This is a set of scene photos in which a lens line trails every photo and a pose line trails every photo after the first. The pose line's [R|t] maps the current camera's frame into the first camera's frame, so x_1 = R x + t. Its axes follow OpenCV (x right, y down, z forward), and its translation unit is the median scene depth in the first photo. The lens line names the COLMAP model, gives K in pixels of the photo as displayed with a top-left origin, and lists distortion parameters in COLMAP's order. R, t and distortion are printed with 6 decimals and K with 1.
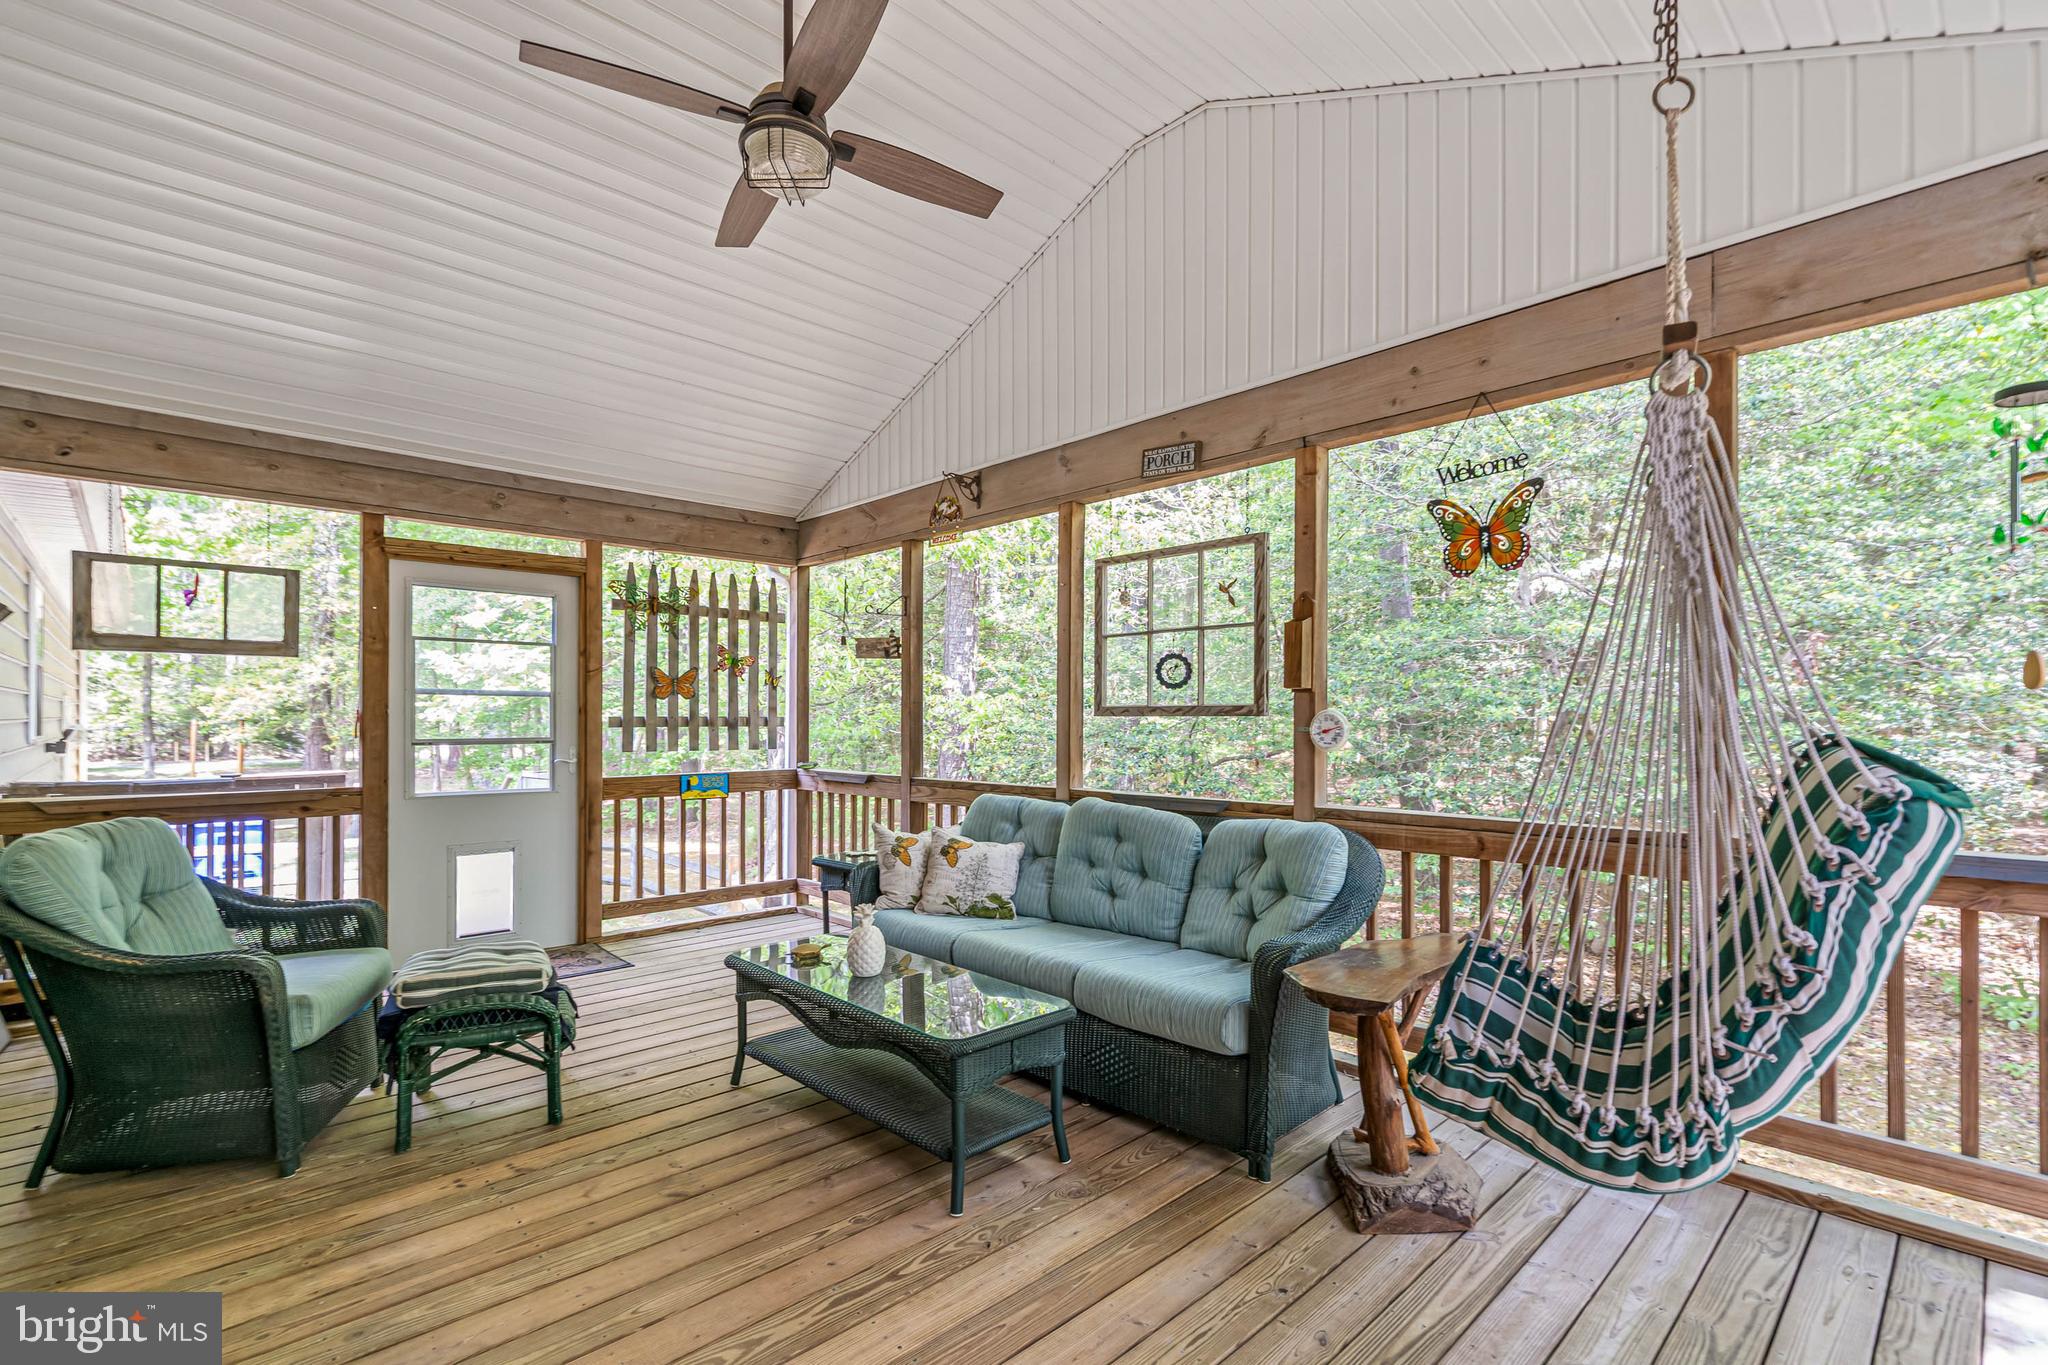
lens RADIAL K [[949.3, 0, 1021.1], [0, 949.3, 720.2], [0, 0, 1]] dist [0.001600, 0.000200]
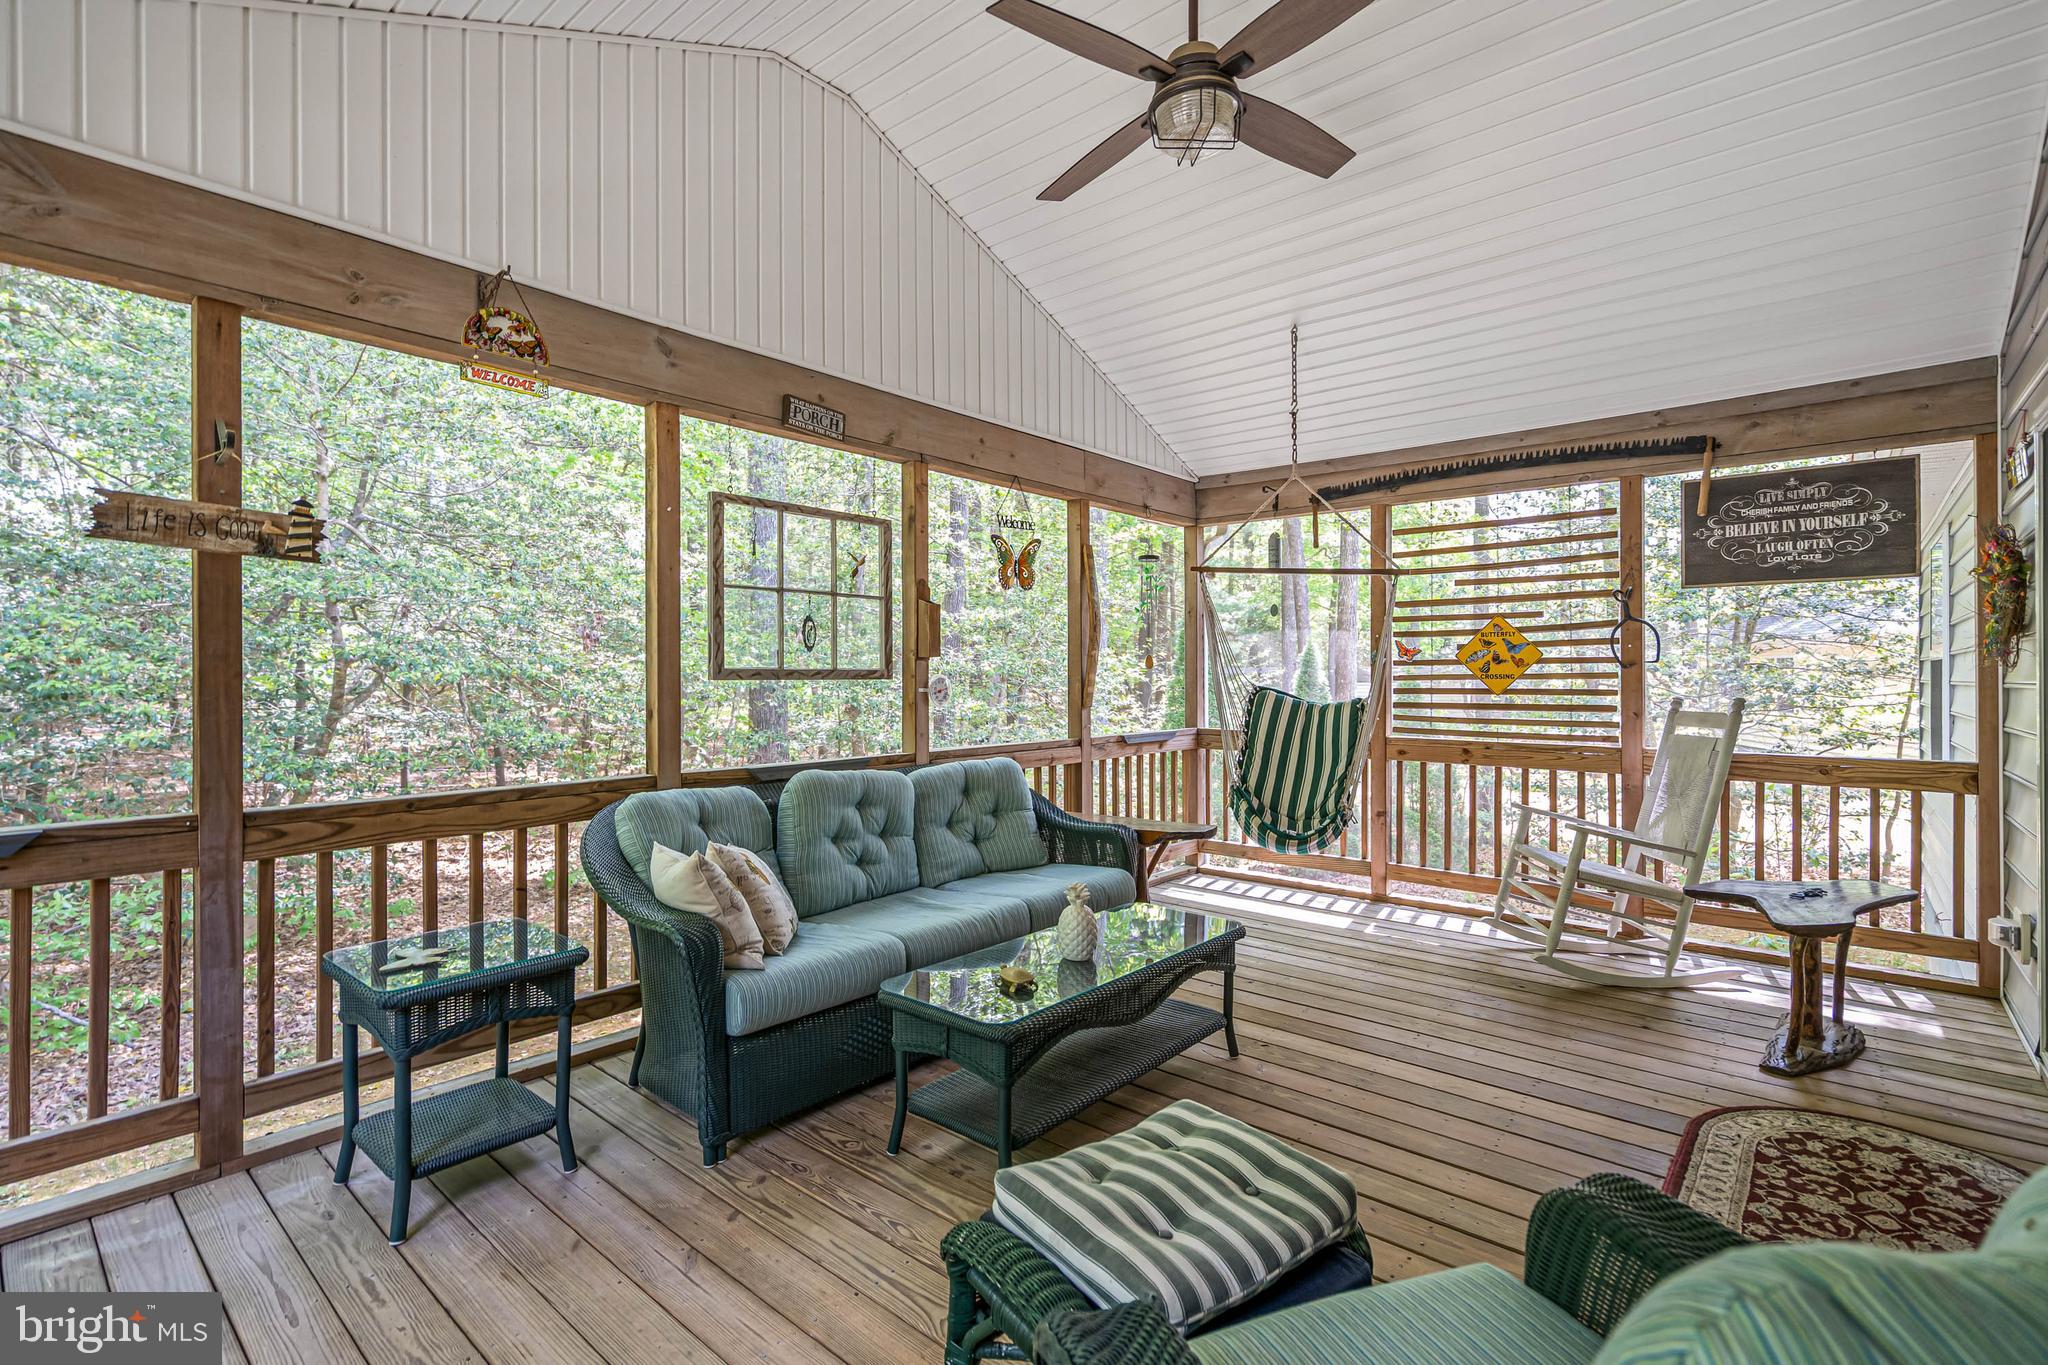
lens RADIAL K [[936.8, 0, 1024.0], [0, 936.8, 682.5], [0, 0, 1]] dist [-0.001580, -0.000212]
pose [[-0.094841, 0.000772, 0.995492, -0.869390], [0.008107, 0.999967, -0.000003, 0.000405], [-0.995459, 0.008070, -0.094844, 0.923462]]
